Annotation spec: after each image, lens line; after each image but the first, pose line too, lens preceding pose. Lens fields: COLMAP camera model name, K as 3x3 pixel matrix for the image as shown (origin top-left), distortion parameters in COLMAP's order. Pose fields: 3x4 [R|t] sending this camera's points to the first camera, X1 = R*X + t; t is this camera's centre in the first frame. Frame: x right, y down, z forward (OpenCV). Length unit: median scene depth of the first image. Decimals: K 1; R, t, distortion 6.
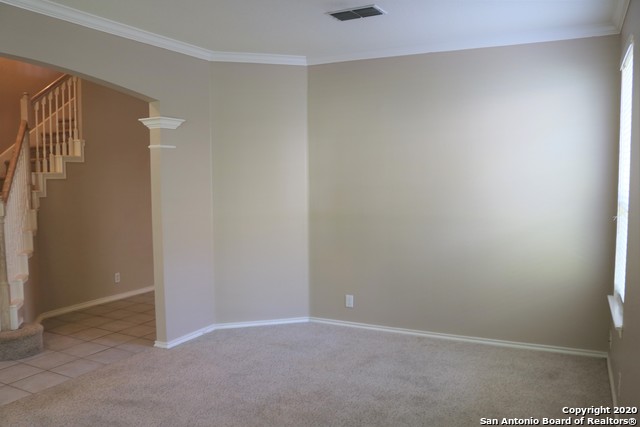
lens RADIAL K [[527.7, 0, 308.9], [0, 527.7, 216.1], [0, 0, 1]] dist [-0.160432, 0.130527]
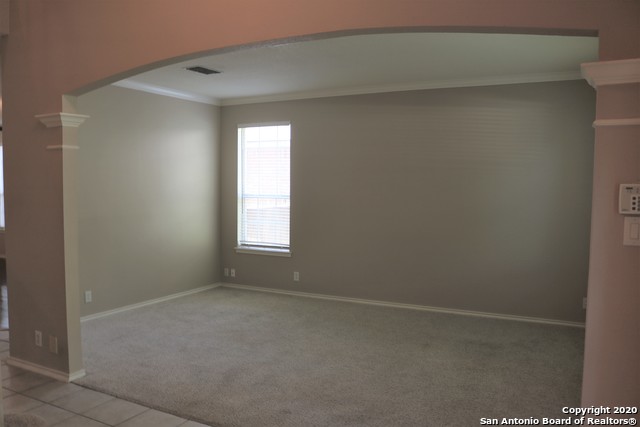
lens RADIAL K [[527.7, 0, 308.9], [0, 527.7, 216.1], [0, 0, 1]] dist [-0.160432, 0.130527]
pose [[0.007233, -0.052589, 0.998590, -1.298693], [0.070342, 0.996169, 0.051952, -0.039630], [-0.997497, 0.069867, 0.010904, 0.674978]]
